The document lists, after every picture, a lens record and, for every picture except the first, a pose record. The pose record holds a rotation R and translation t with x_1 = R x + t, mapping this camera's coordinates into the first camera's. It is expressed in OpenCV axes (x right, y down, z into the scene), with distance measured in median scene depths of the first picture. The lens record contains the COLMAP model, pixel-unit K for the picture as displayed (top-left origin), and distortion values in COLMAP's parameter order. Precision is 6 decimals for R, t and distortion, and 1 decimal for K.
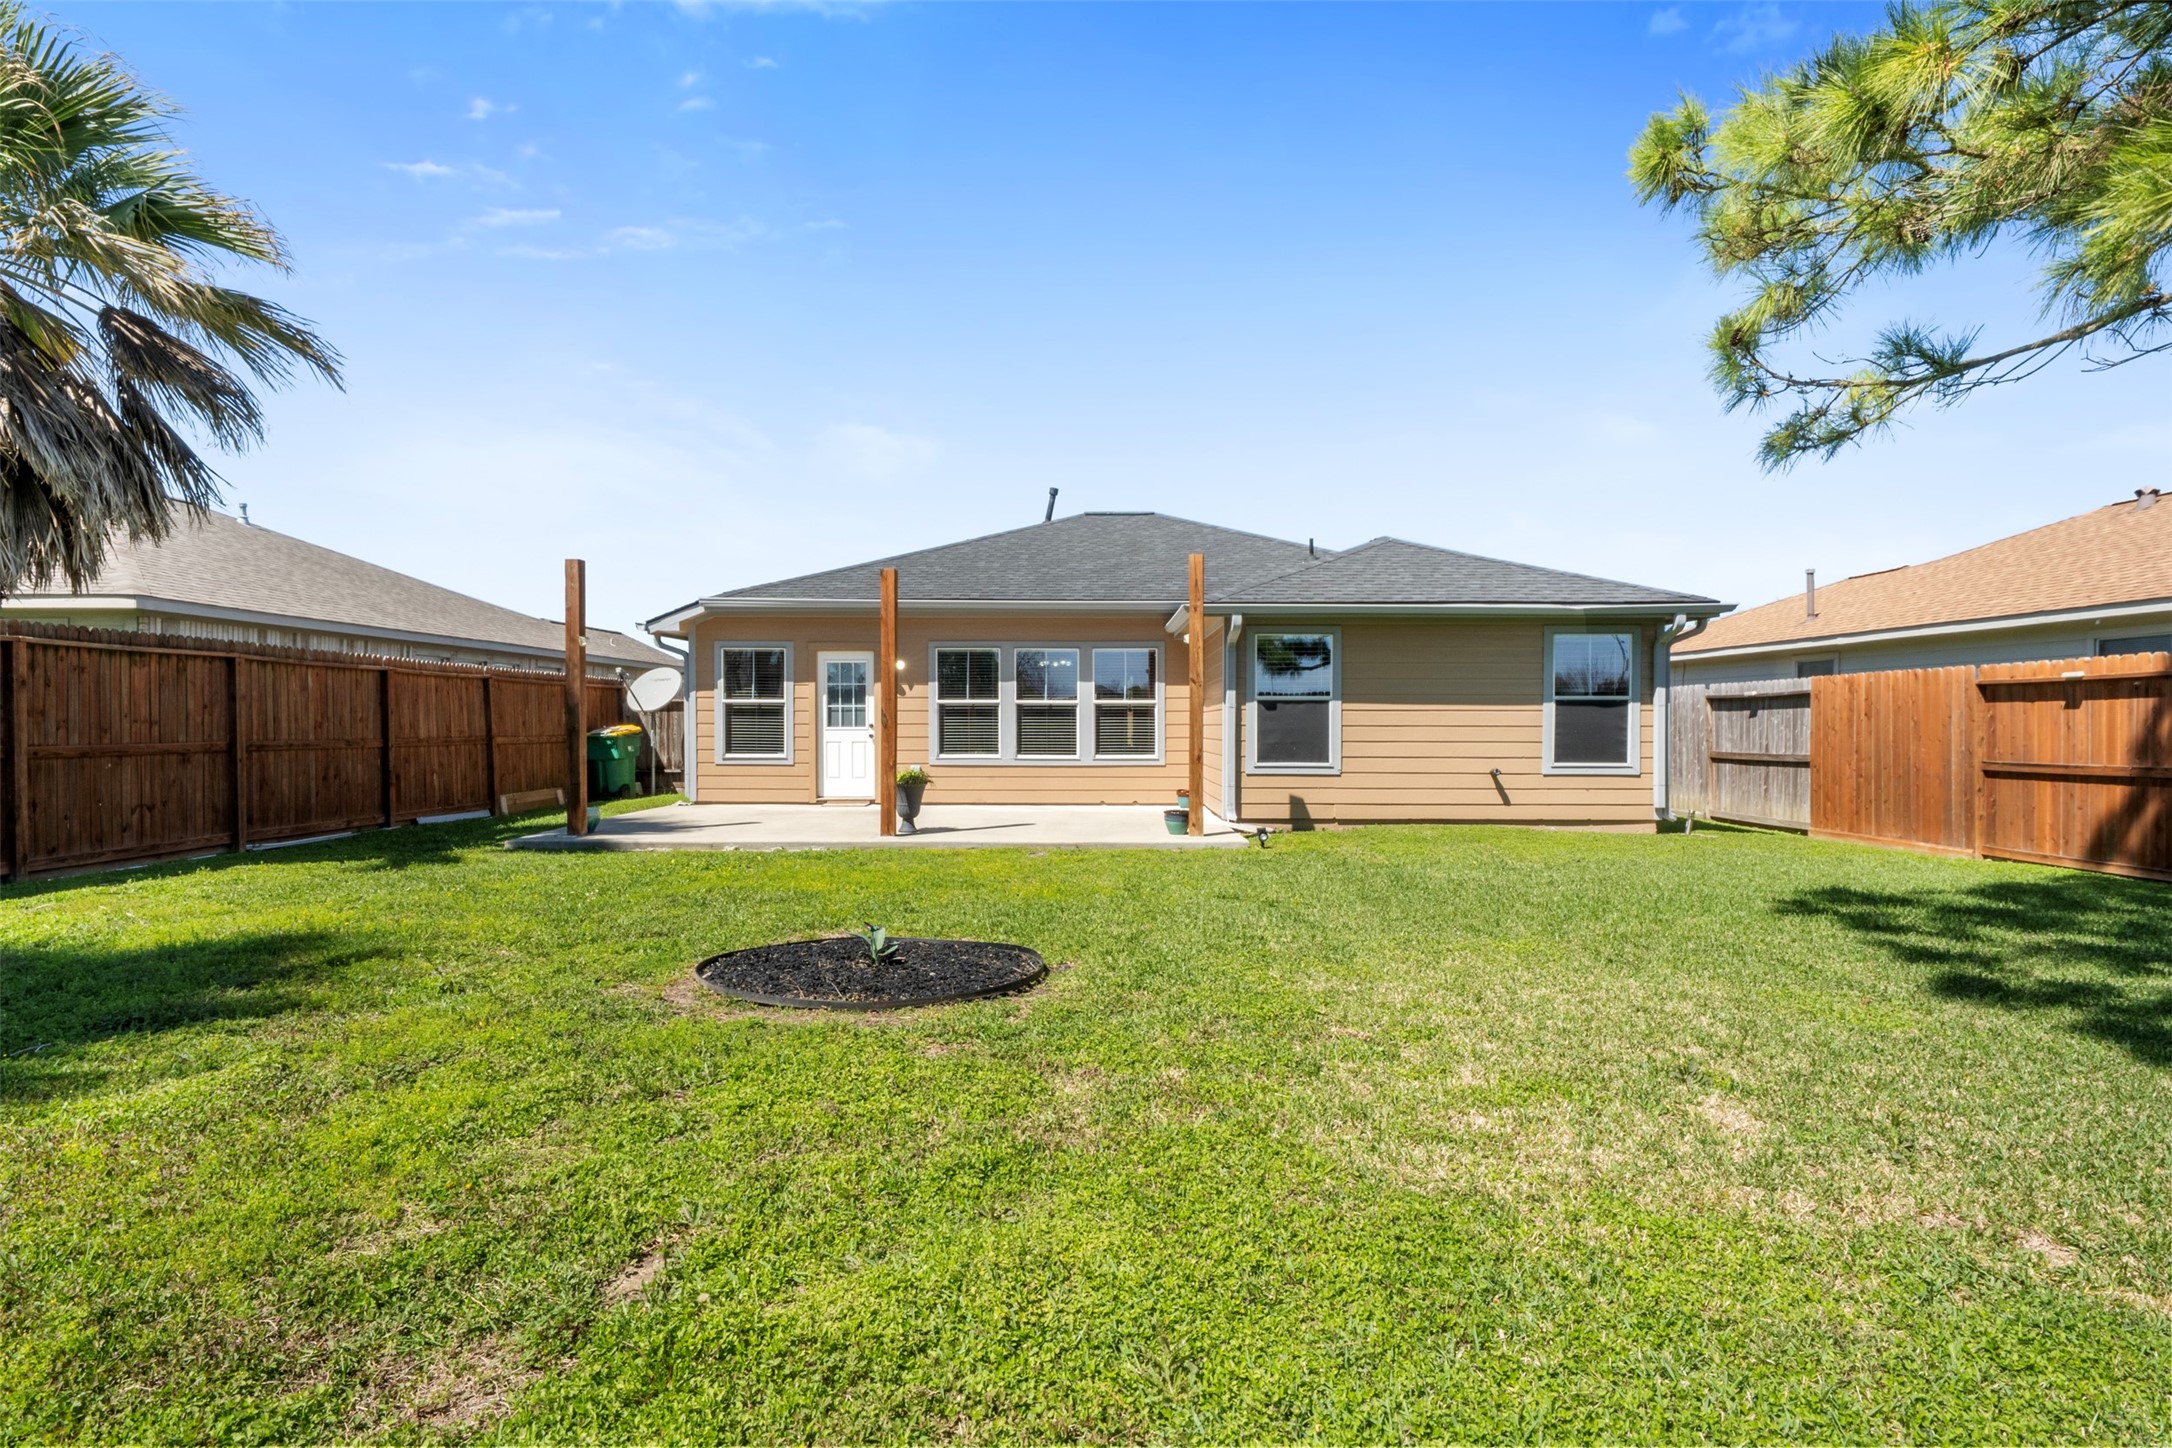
lens RADIAL K [[1115.2, 0, 1065.3], [0, 1115.2, 732.9], [0, 0, 1]] dist [0.002842, 0.000745]
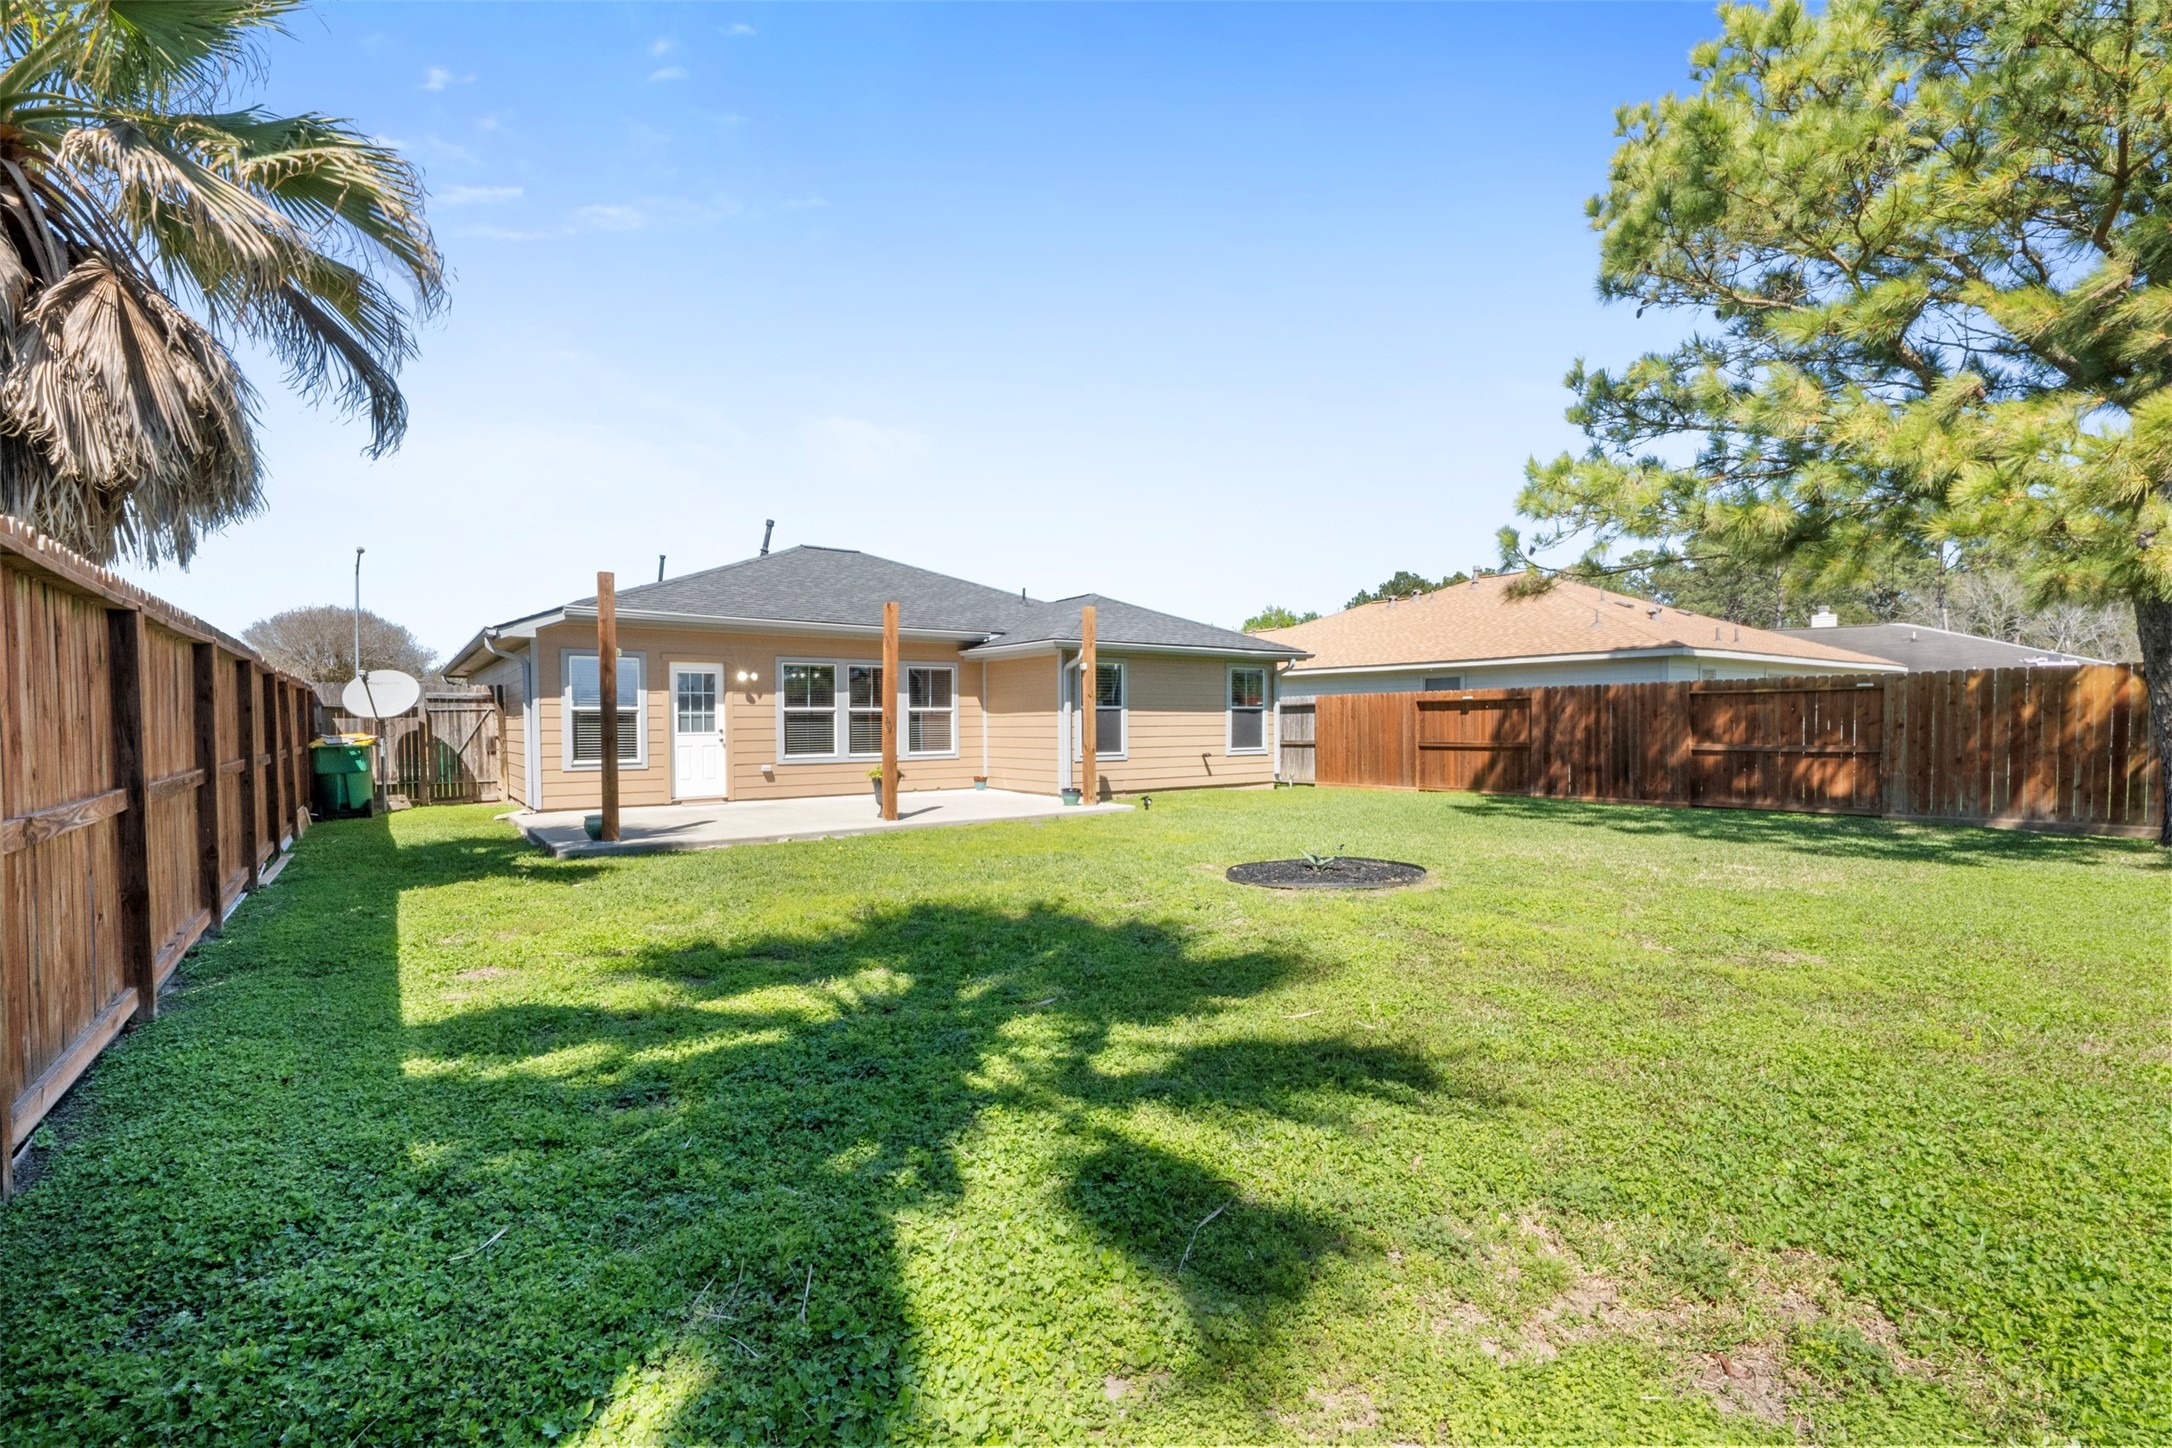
lens RADIAL K [[985.9, 0, 1096.3], [0, 985.9, 726.8], [0, 0, 1]] dist [0.009459, -0.001325]
pose [[0.786965, -0.009744, 0.616921, -0.580783], [0.013516, 0.999908, -0.001449, -0.004452], [-0.616850, 0.009478, 0.787024, 0.007402]]
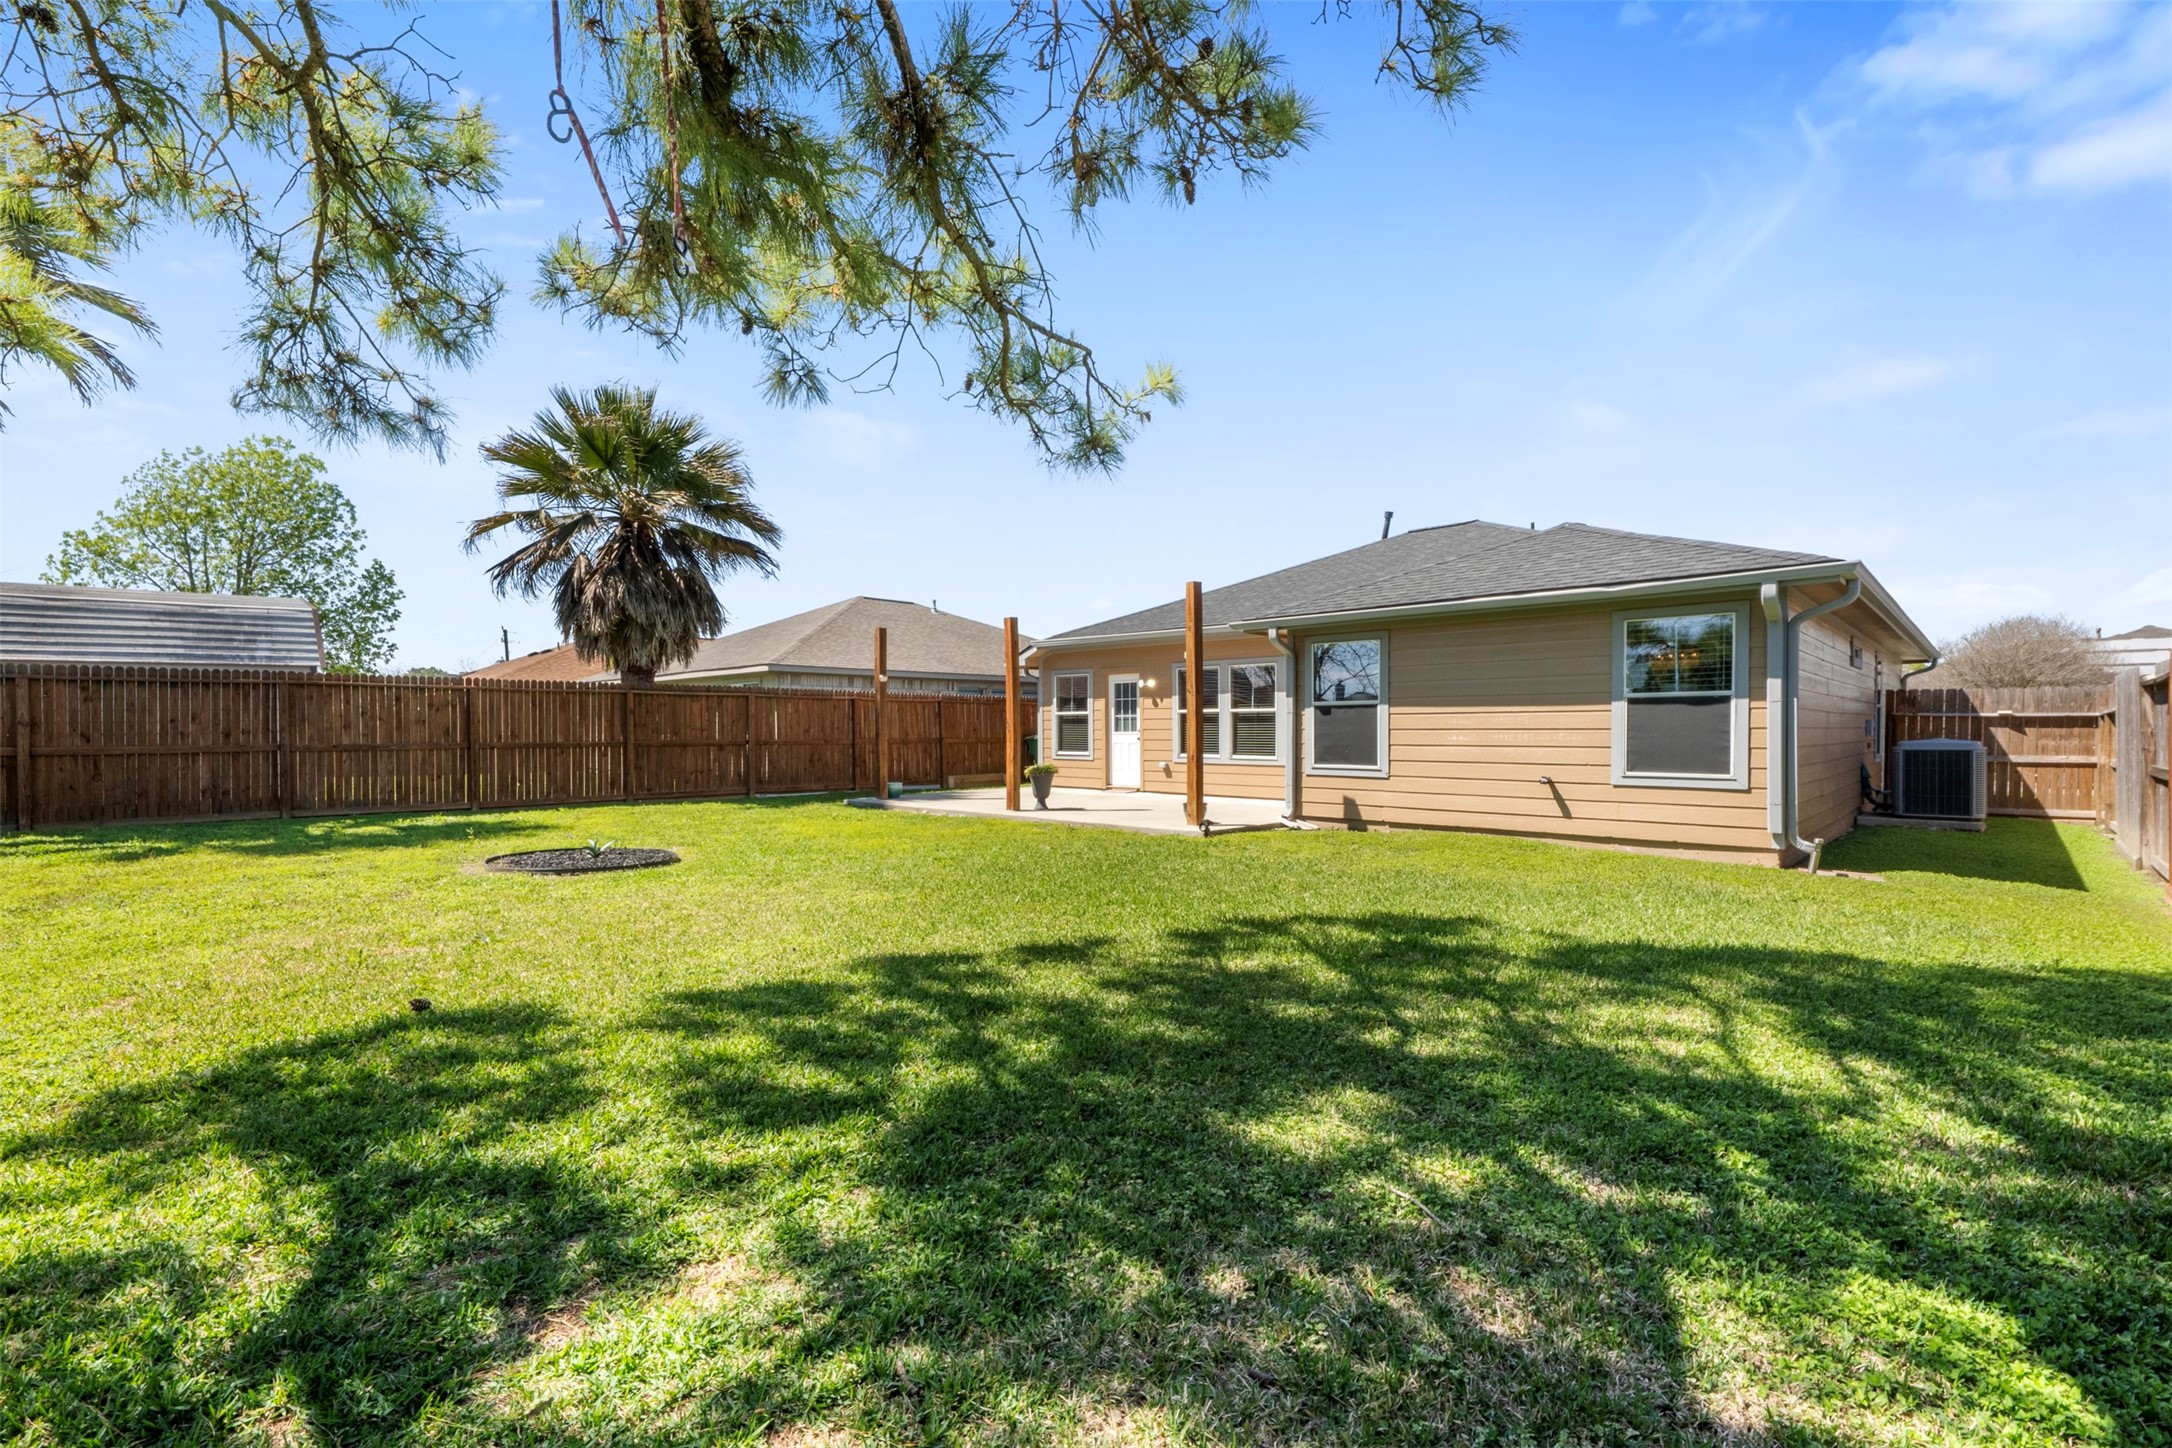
lens RADIAL K [[979.5, 0, 1015.6], [0, 979.5, 728.5], [0, 0, 1]] dist [0.002319, 0.000099]
pose [[0.687993, -0.004802, -0.725702, 0.656133], [-0.001968, 0.999962, -0.008482, 0.000915], [0.725715, 0.007264, 0.687957, 0.144596]]
